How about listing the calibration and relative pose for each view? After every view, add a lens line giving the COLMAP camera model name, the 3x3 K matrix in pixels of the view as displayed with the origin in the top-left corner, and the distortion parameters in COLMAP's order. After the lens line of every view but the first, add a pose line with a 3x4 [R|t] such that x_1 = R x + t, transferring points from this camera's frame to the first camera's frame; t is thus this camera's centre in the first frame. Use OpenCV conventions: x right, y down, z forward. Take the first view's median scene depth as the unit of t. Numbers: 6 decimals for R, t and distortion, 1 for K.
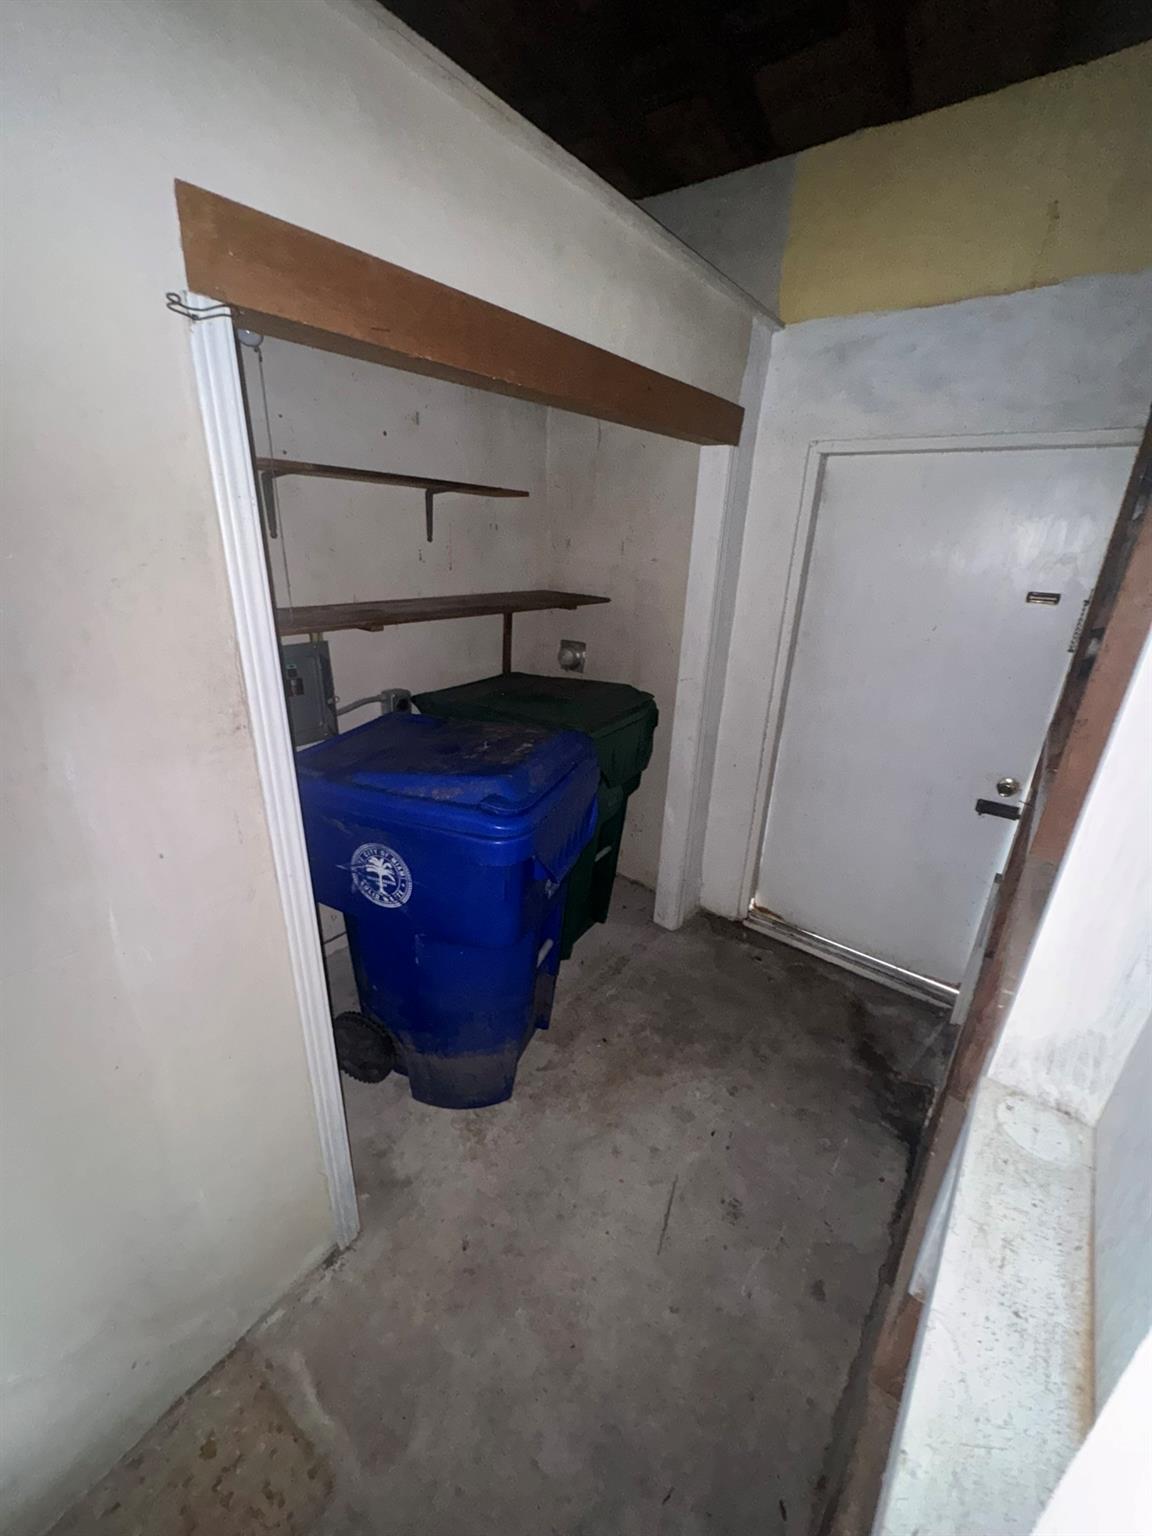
lens RADIAL K [[610.1, 0, 577.6], [0, 610.1, 767.7], [0, 0, 1]] dist [-0.003611, 0.000872]
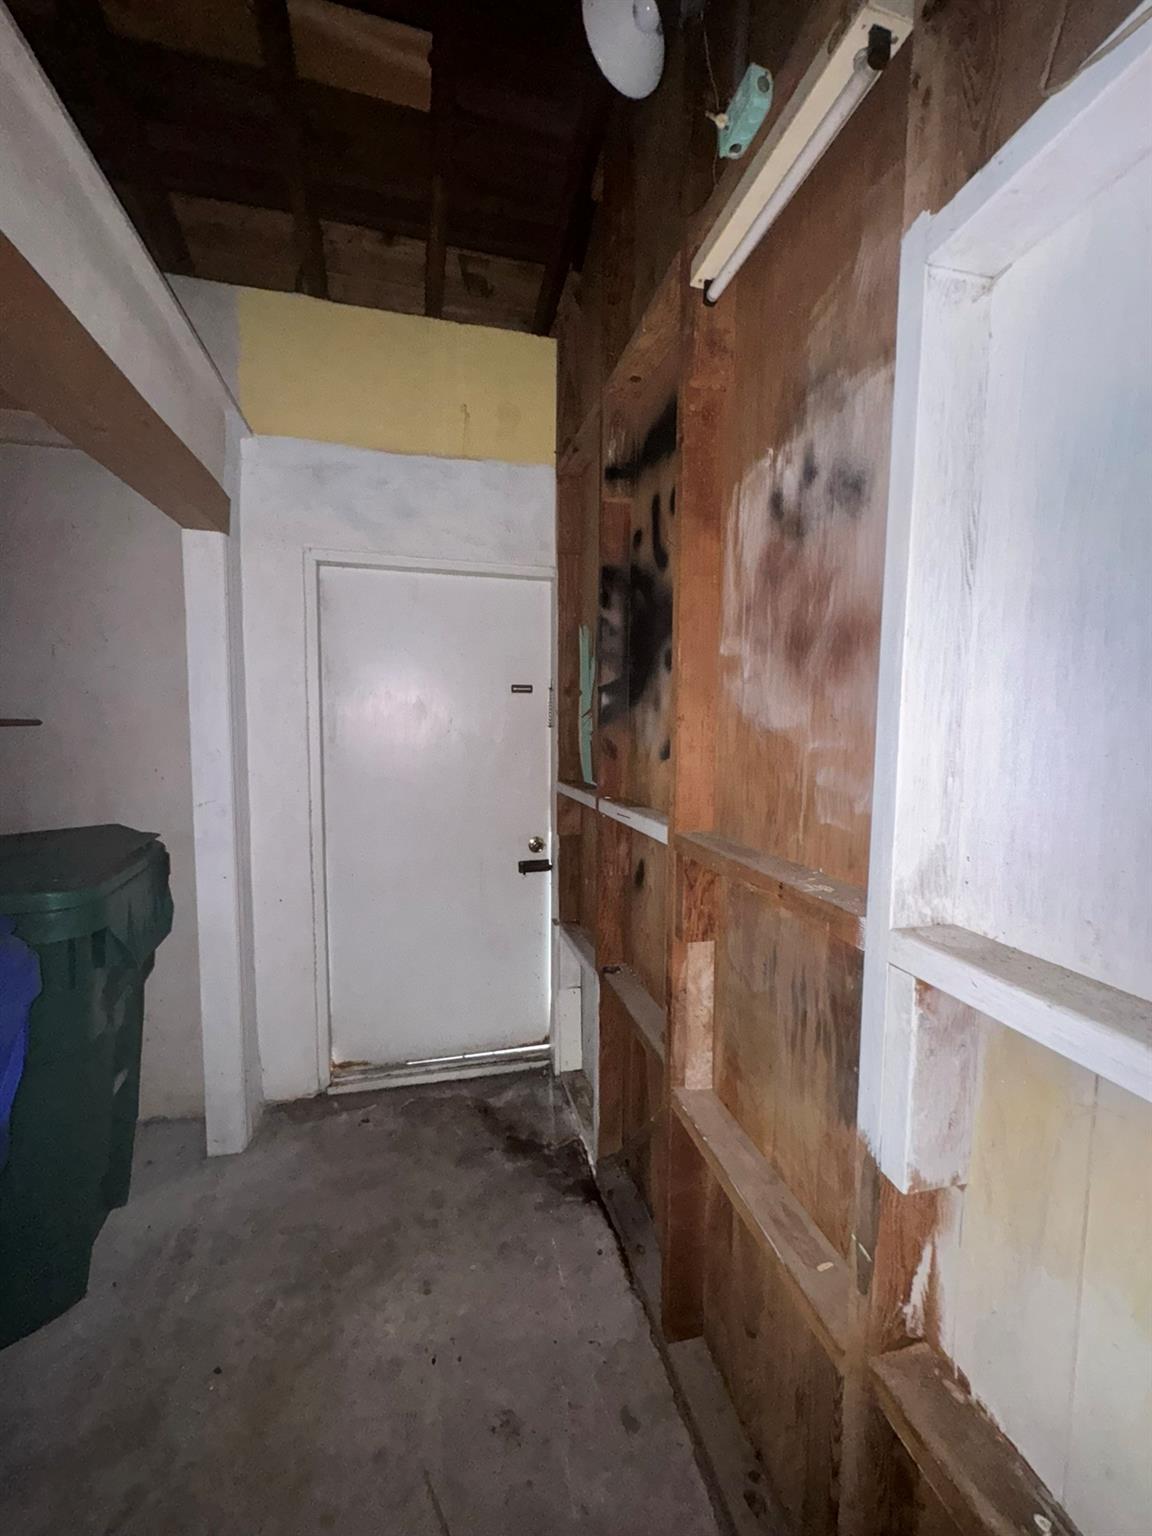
lens RADIAL K [[610.1, 0, 572.5], [0, 610.1, 768.7], [0, 0, 1]] dist [-0.003611, 0.000872]
pose [[0.618204, -0.099837, 0.779651, -0.136293], [0.298402, 0.947452, -0.115286, 0.043240], [-0.727172, 0.303920, 0.615510, 0.157179]]
